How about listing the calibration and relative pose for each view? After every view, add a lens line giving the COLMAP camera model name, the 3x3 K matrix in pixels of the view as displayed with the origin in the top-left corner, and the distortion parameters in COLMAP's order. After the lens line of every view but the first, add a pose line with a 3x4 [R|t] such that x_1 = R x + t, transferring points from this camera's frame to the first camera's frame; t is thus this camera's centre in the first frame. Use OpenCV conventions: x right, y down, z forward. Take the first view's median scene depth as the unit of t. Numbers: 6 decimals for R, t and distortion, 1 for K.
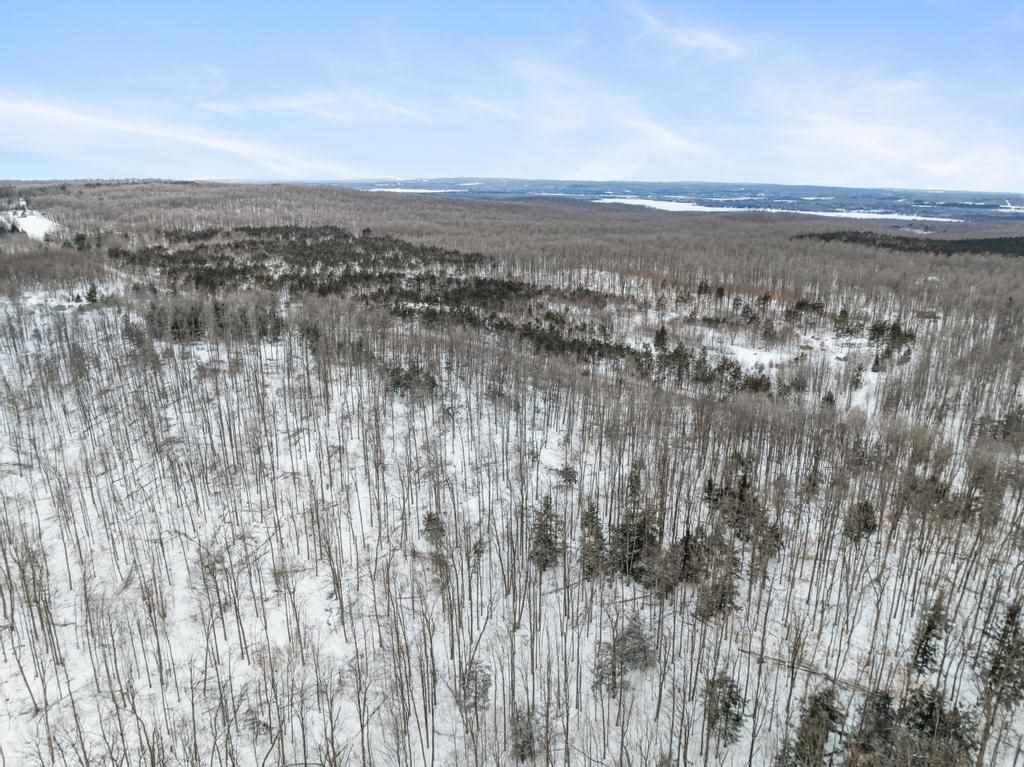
lens RADIAL K [[723.1, 0, 512.0], [0, 723.1, 383.5], [0, 0, 1]] dist [-0.049804, -0.000121]
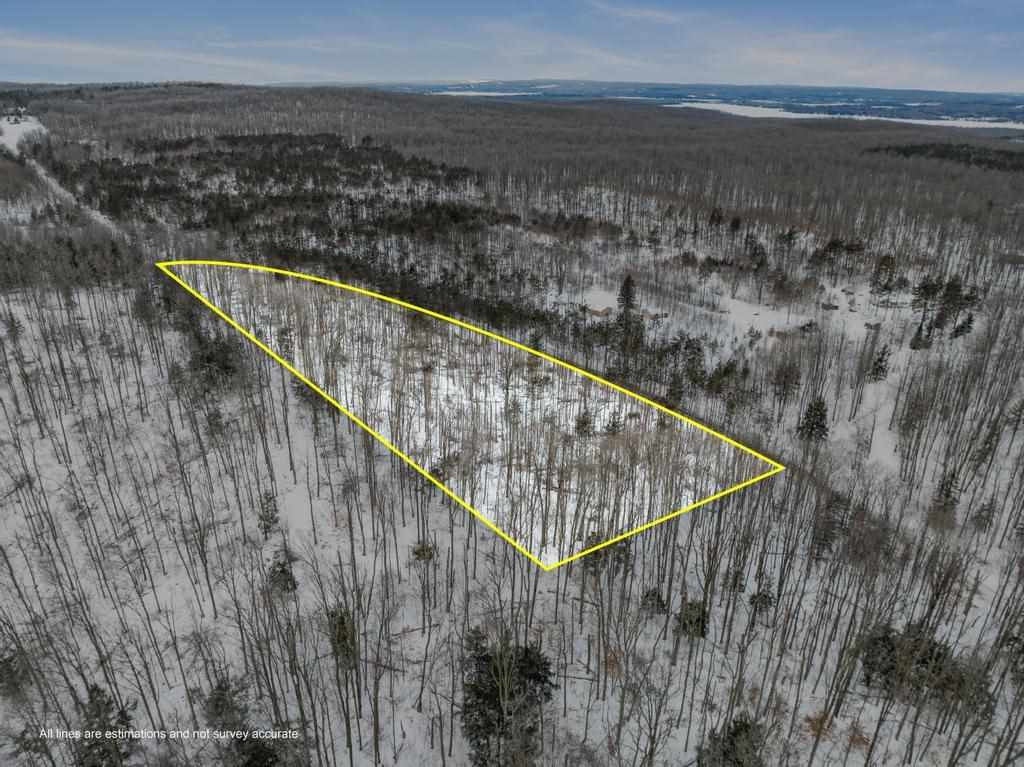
lens RADIAL K [[722.0, 0, 512.0], [0, 722.0, 383.5], [0, 0, 1]] dist [-0.060768, 0.027349]
pose [[0.994205, 0.039053, -0.100153, 0.077653], [-0.026469, 0.991925, 0.124030, -0.026387], [0.104188, -0.120660, 0.987211, 0.107080]]
